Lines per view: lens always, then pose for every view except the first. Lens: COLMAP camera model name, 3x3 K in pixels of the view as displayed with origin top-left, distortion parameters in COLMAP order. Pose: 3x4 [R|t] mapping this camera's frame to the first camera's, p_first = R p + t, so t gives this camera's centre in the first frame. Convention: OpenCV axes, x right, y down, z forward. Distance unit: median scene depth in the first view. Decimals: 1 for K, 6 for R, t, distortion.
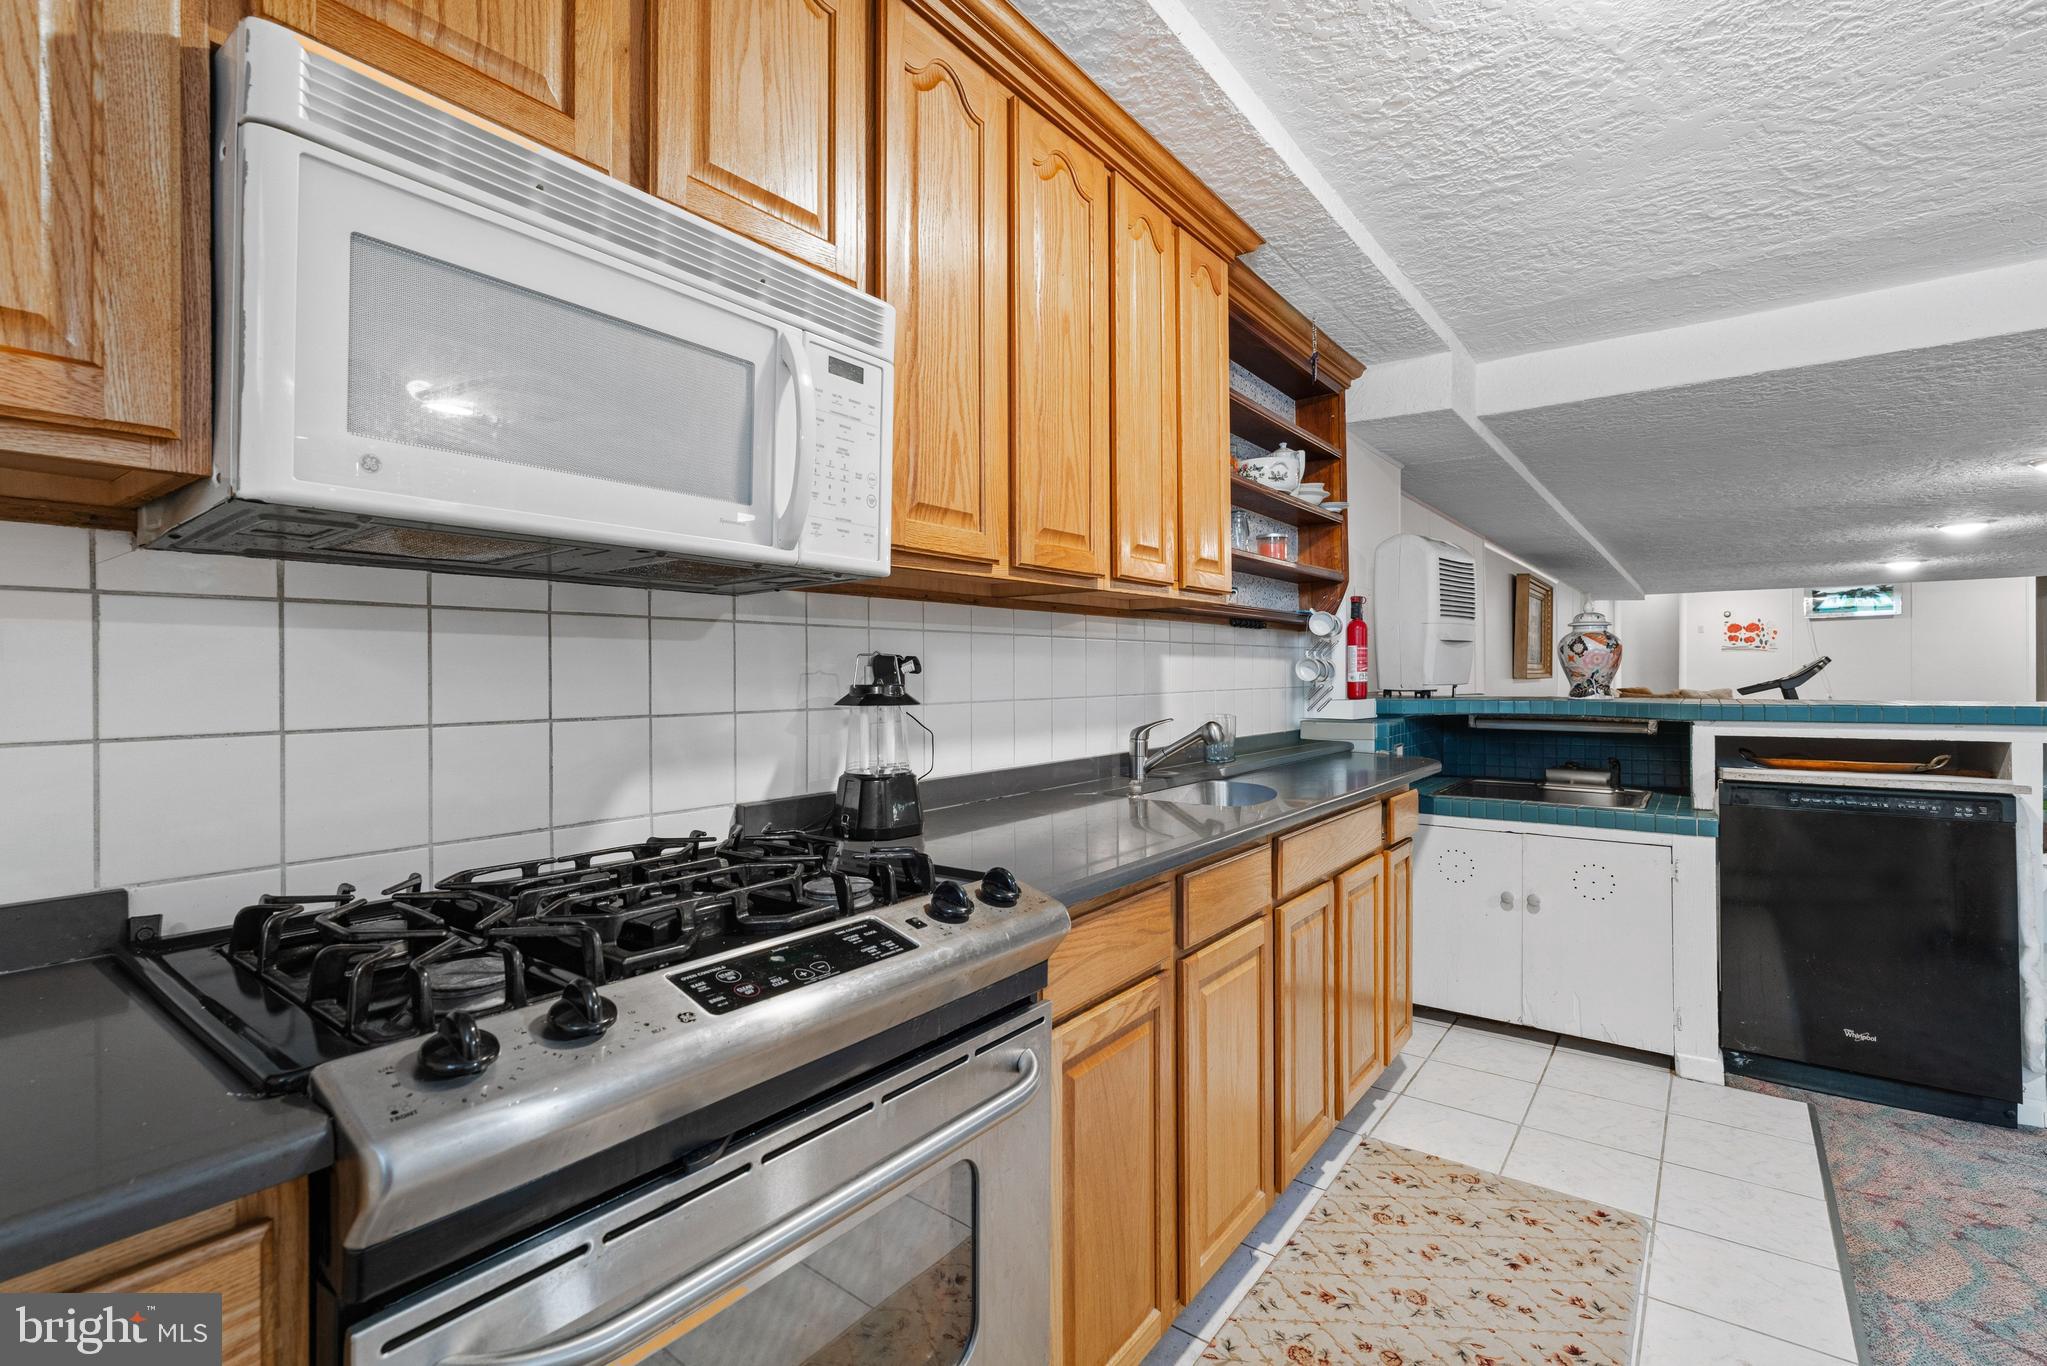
lens RADIAL K [[921.4, 0, 1022.3], [0, 921.4, 673.8], [0, 0, 1]] dist [-0.001284, 0.000893]
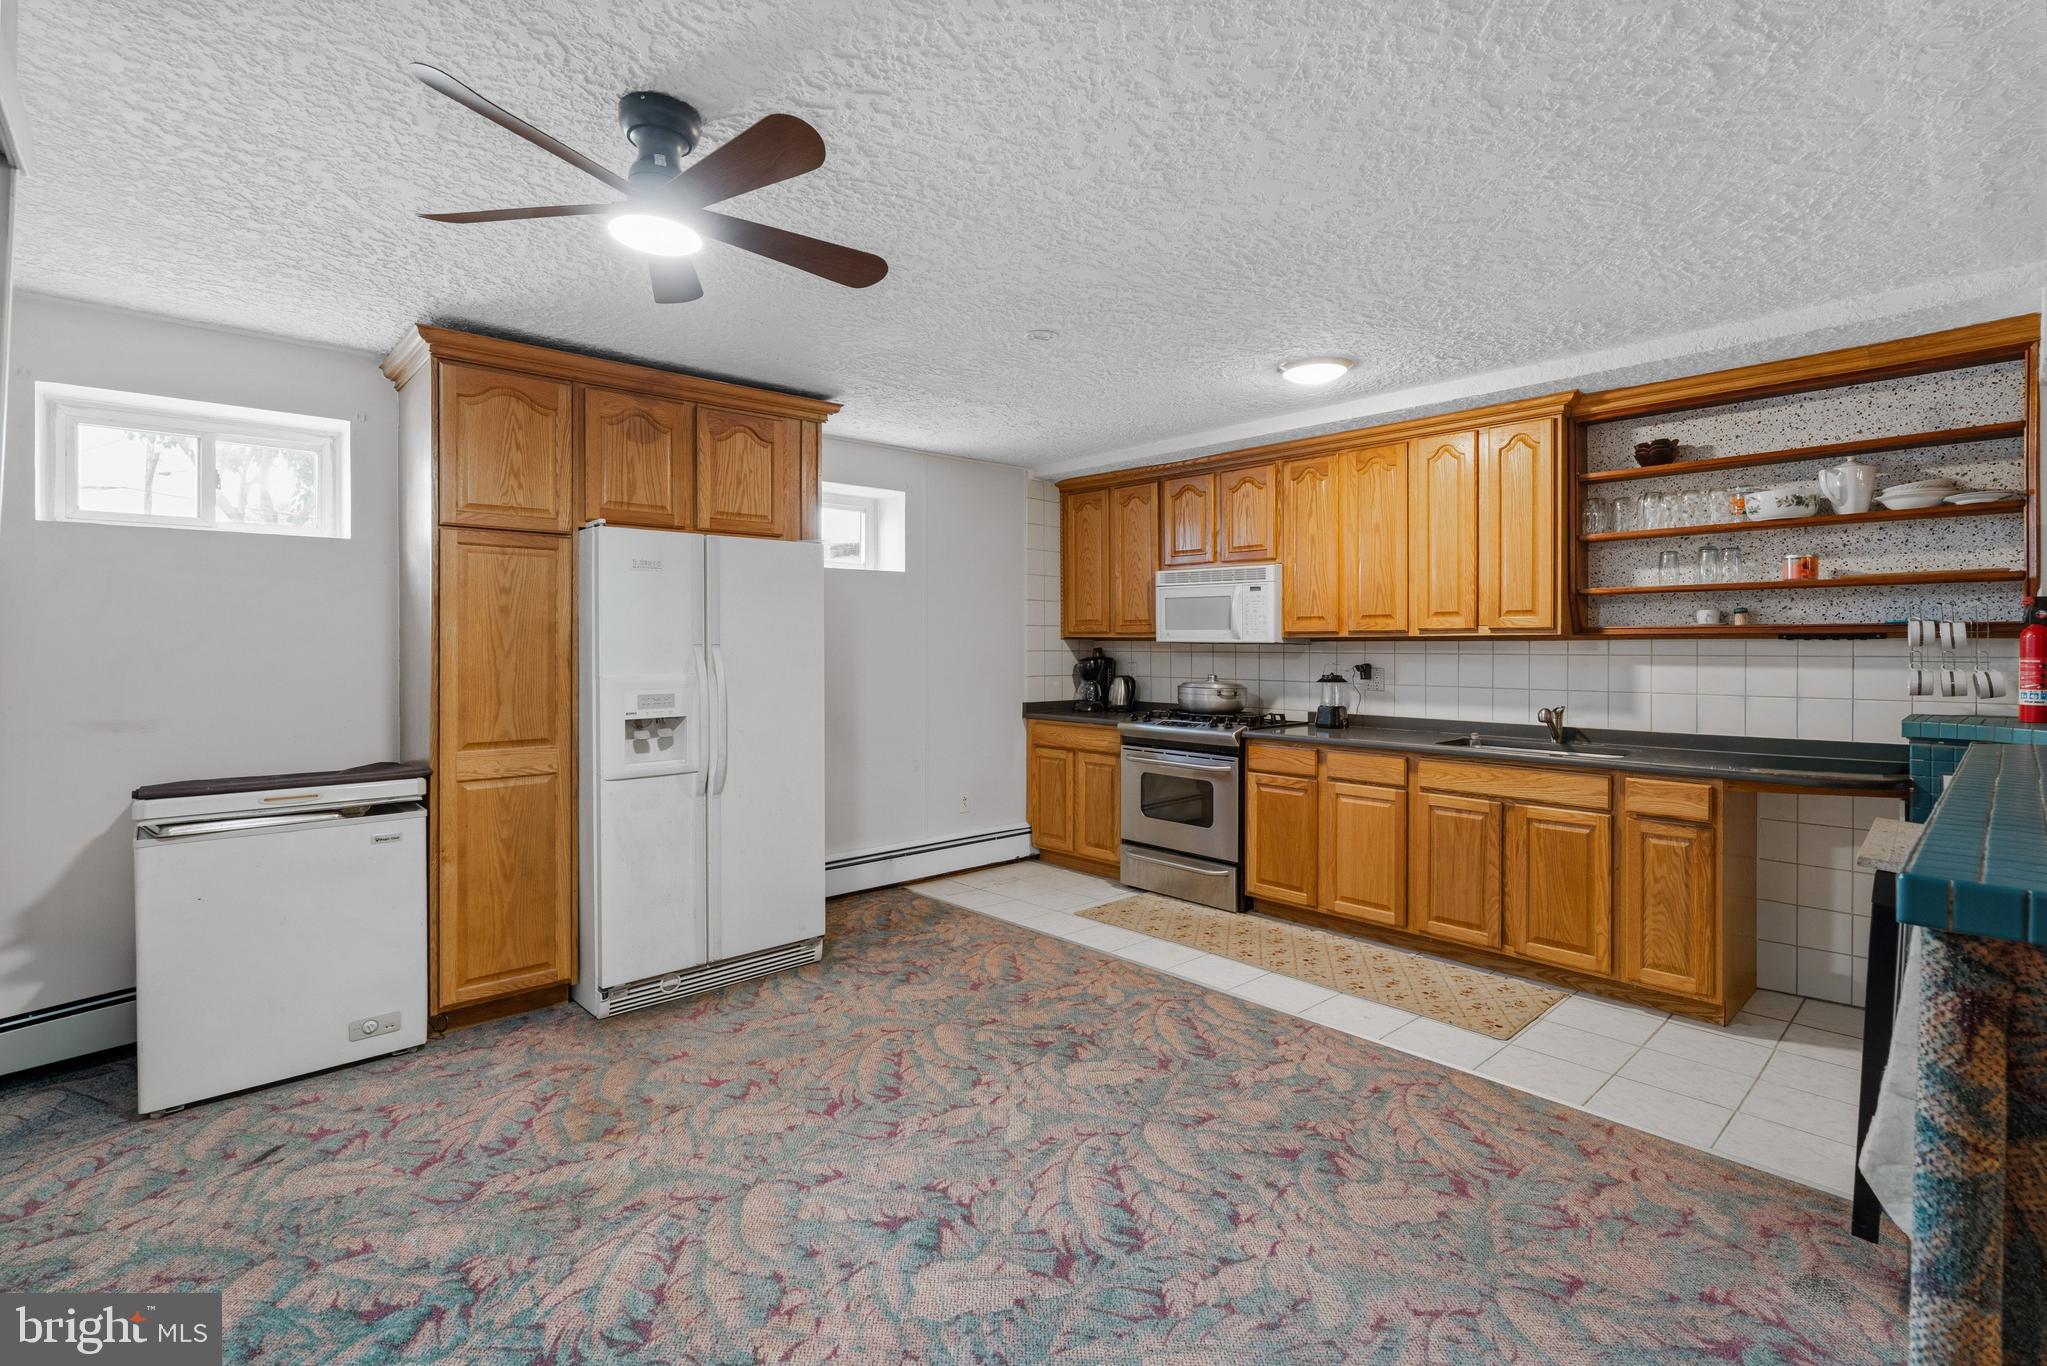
lens RADIAL K [[939.6, 0, 1032.9], [0, 939.6, 626.1], [0, 0, 1]] dist [-0.006254, 0.000893]
pose [[-0.167303, -0.013996, -0.985806, 1.905758], [-0.002609, 0.999902, -0.013753, -0.063869], [0.985902, 0.000271, -0.167323, 0.384059]]
